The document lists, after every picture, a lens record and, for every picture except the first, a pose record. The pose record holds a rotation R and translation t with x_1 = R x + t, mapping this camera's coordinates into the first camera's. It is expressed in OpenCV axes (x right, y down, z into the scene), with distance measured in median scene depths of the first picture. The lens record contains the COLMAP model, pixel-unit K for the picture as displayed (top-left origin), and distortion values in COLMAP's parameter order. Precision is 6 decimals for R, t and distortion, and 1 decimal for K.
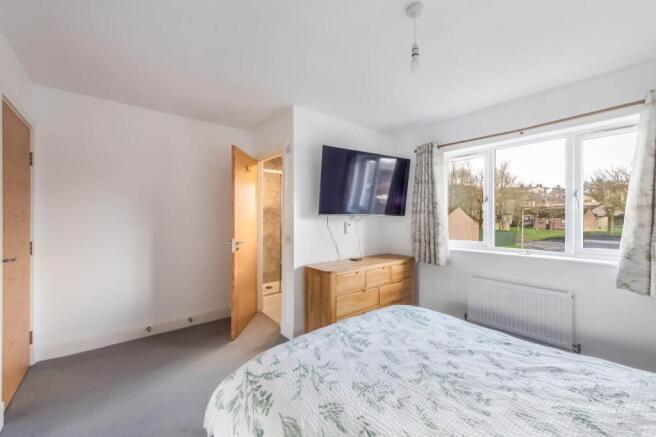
lens RADIAL K [[268.0, 0, 328.0], [0, 268.0, 218.5], [0, 0, 1]] dist [-0.000590, -0.000116]
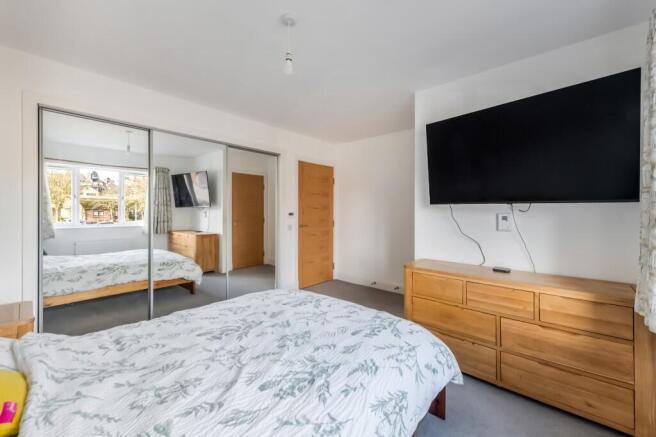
lens RADIAL K [[268.0, 0, 328.0], [0, 268.0, 218.5], [0, 0, 1]] dist [-0.000590, -0.000116]
pose [[0.160290, 0.032087, -0.986548, 0.906480], [-0.007367, 0.999483, 0.031311, 0.008590], [0.987043, 0.002249, 0.160443, 0.613767]]
